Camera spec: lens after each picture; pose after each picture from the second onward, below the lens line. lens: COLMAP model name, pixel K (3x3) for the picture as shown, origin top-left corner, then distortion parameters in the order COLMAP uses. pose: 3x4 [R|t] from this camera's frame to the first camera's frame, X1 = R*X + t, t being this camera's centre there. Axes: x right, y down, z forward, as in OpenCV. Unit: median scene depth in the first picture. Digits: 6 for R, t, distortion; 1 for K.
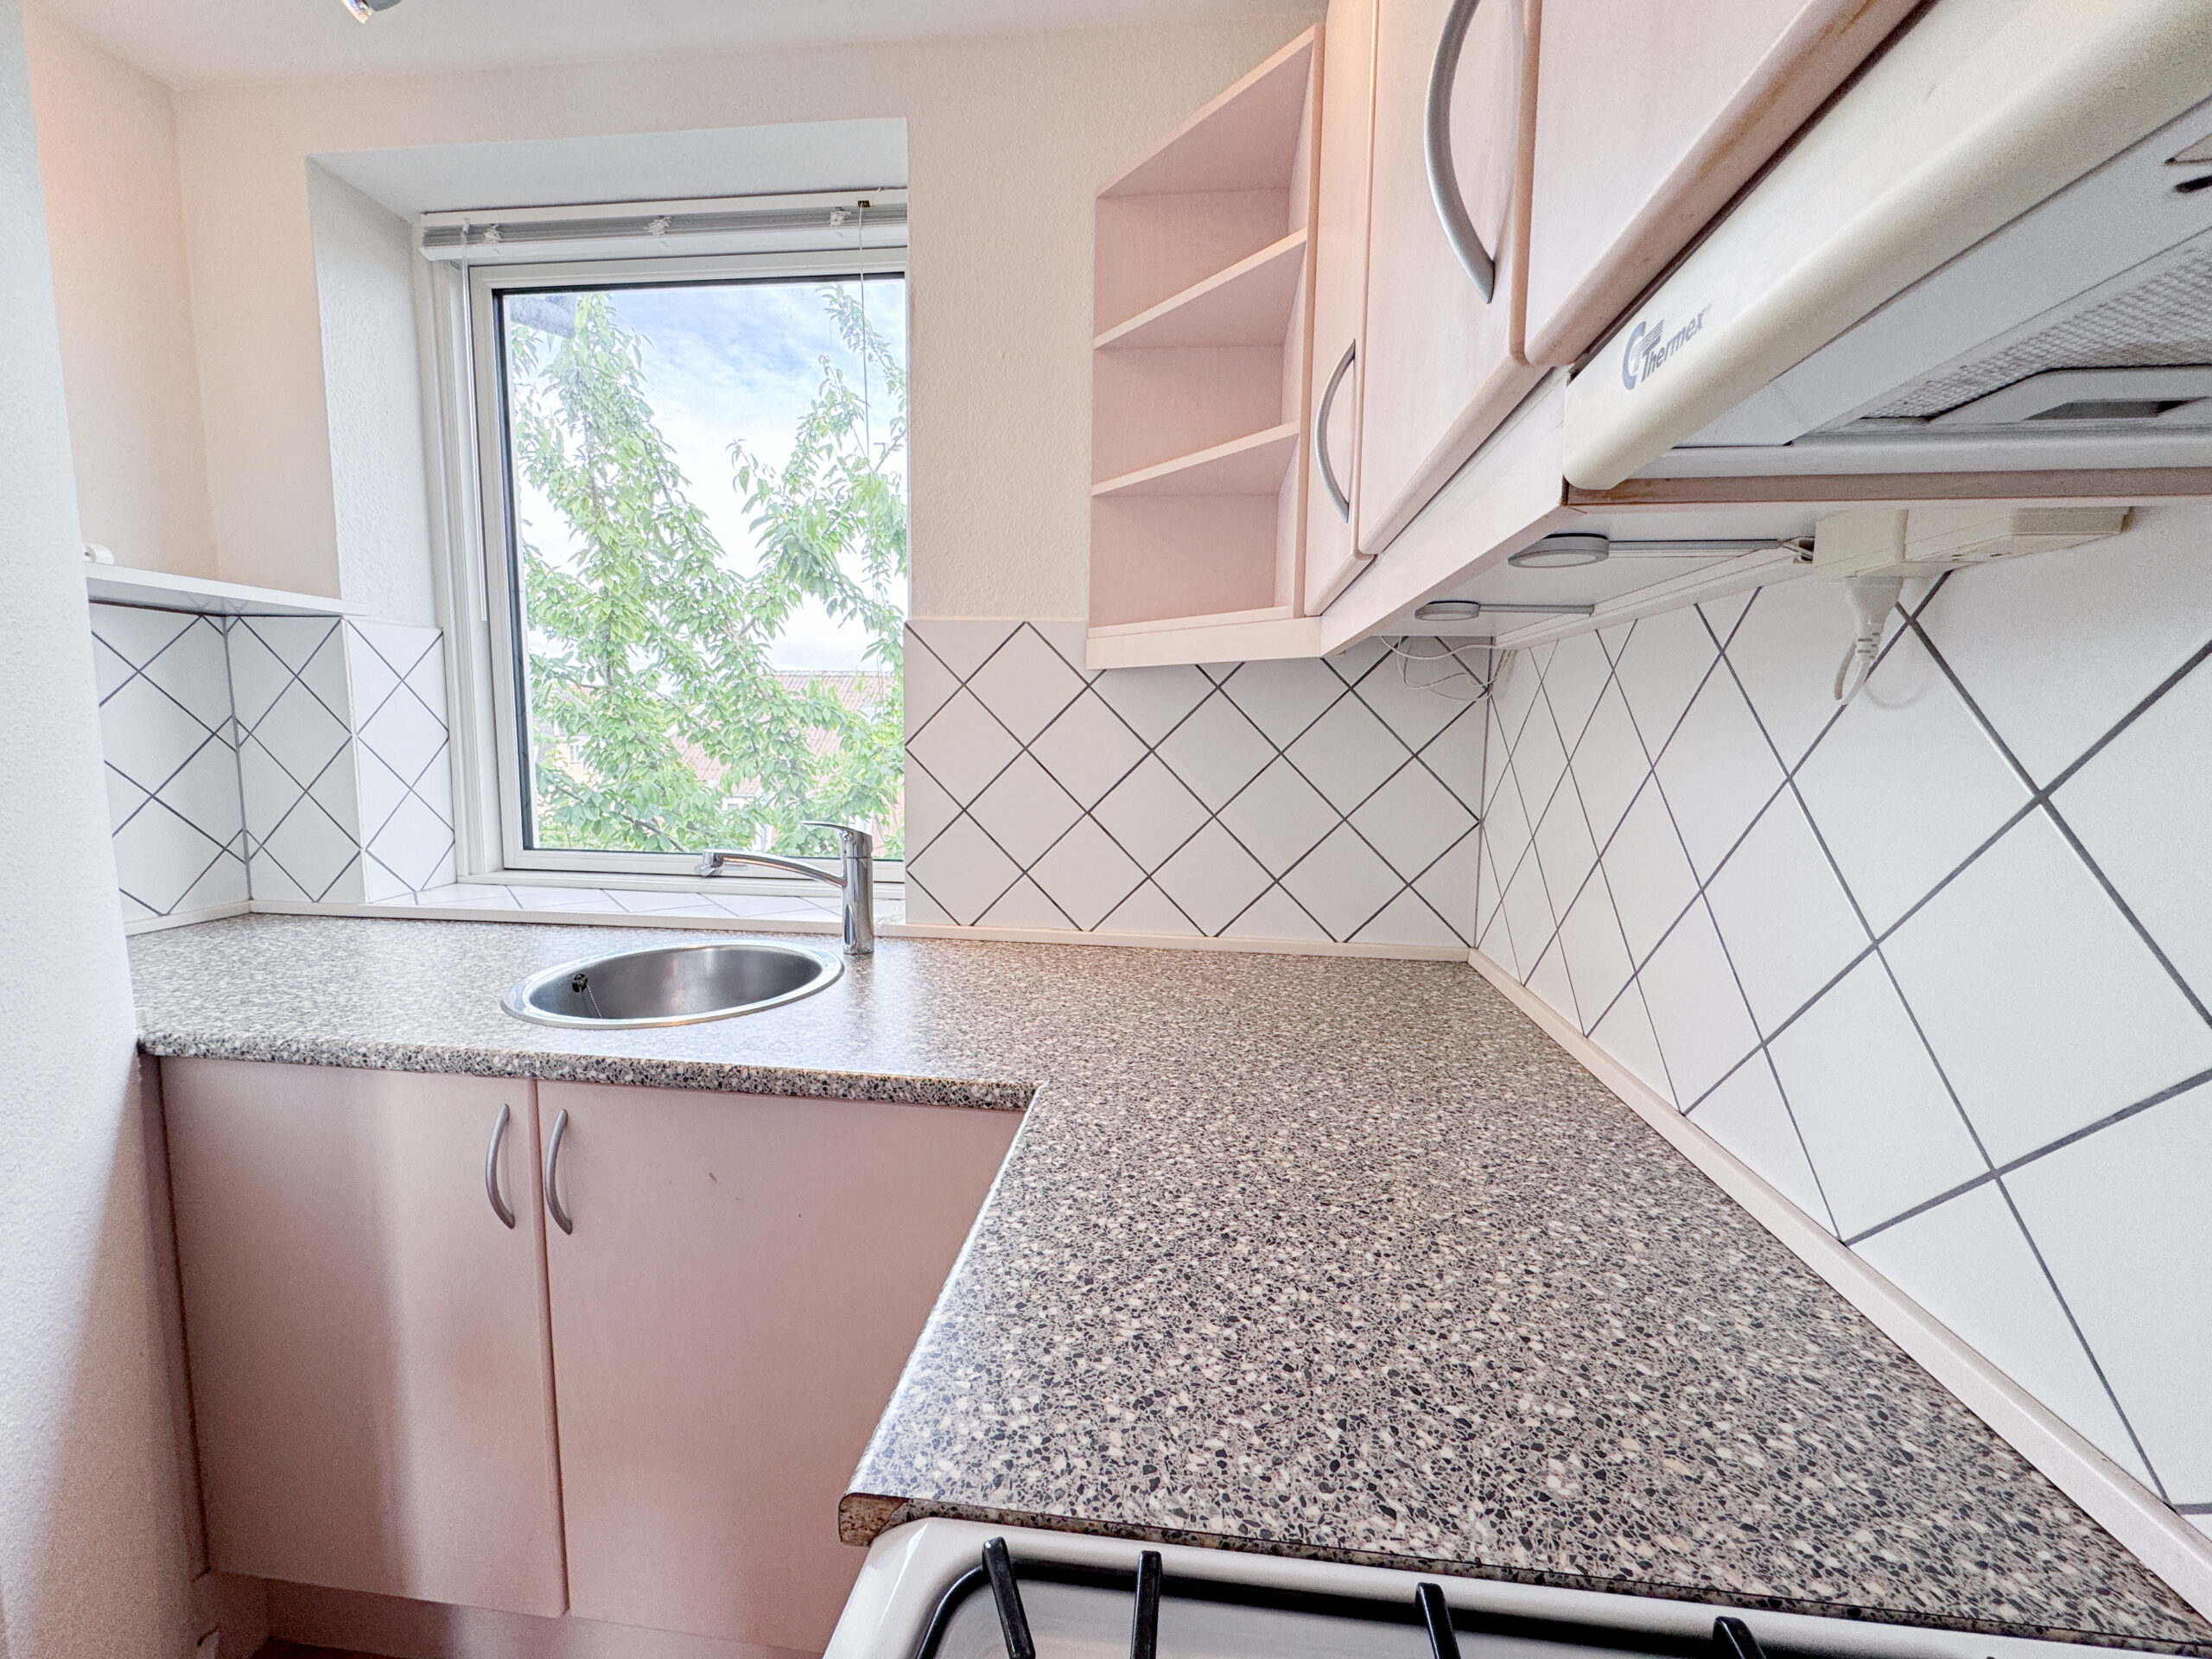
lens RADIAL K [[881.4, 0, 1110.6], [0, 881.4, 825.3], [0, 0, 1]] dist [-0.001595, -0.000100]
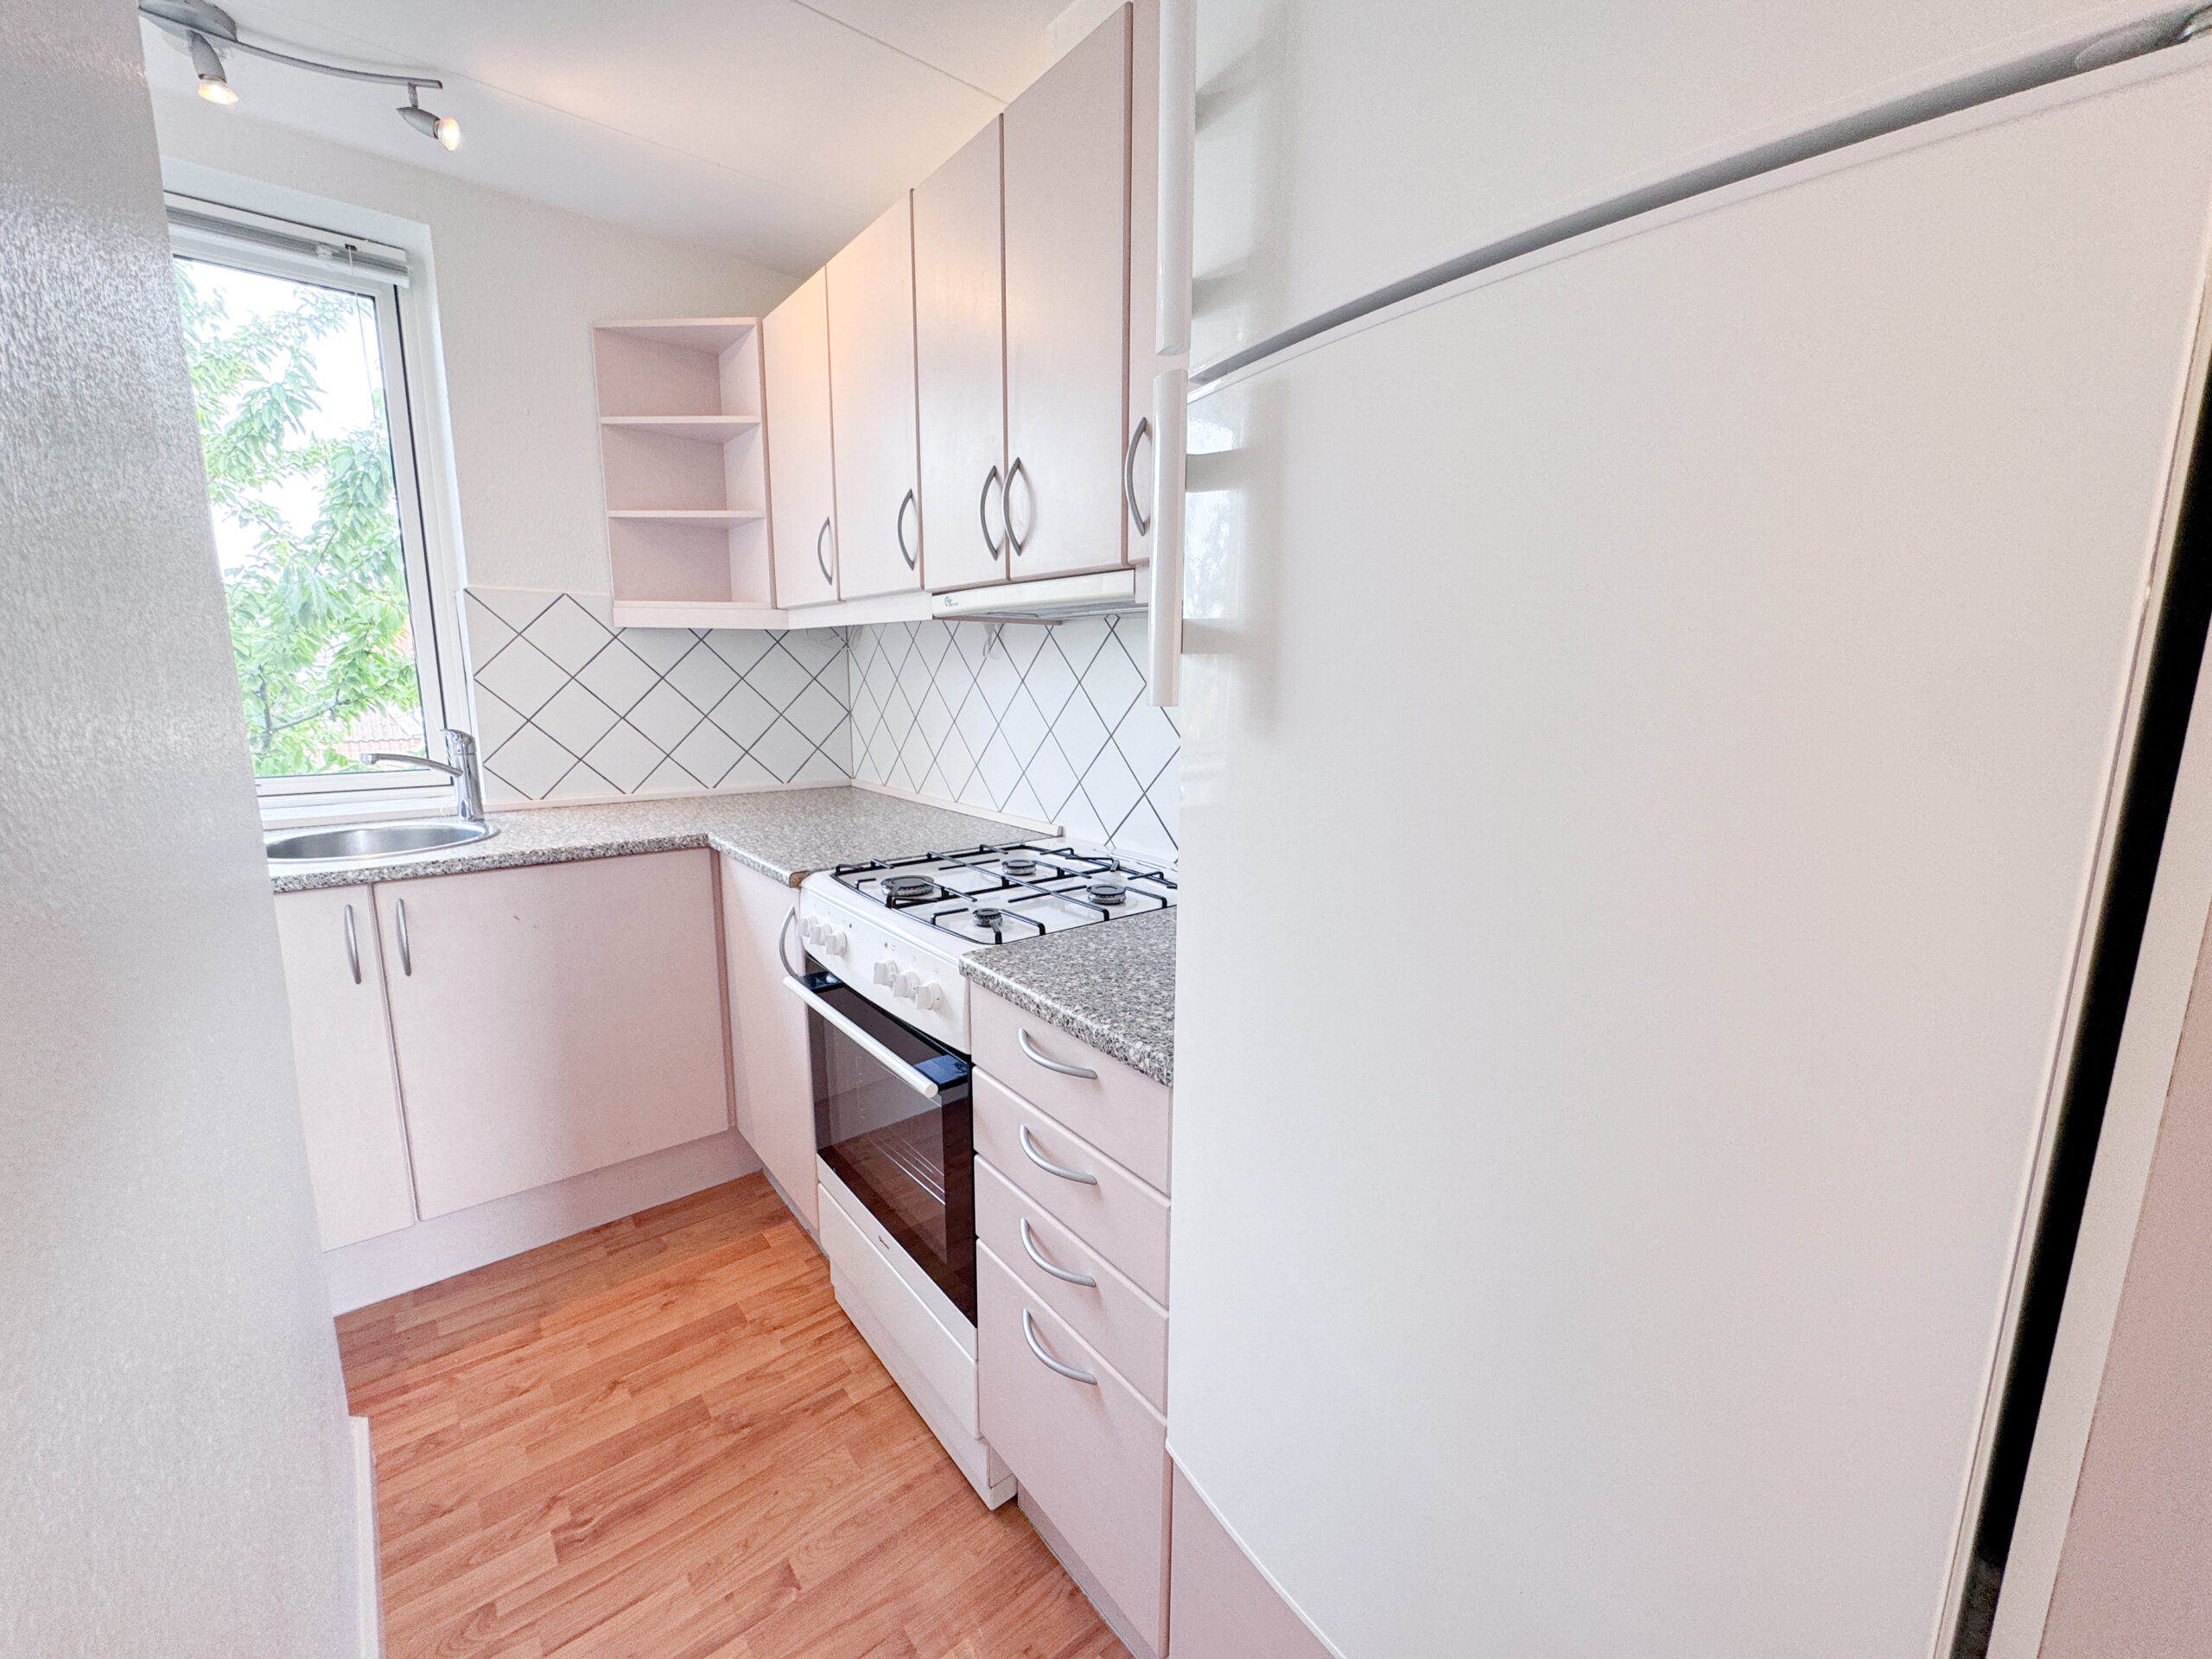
lens RADIAL K [[881.4, 0, 1106.2], [0, 881.4, 825.8], [0, 0, 1]] dist [-0.001595, -0.000100]
pose [[0.679729, -0.129294, 0.721977, -0.635201], [0.080586, 0.991546, 0.101698, 0.091070], [-0.729023, -0.010946, 0.684402, -0.757573]]
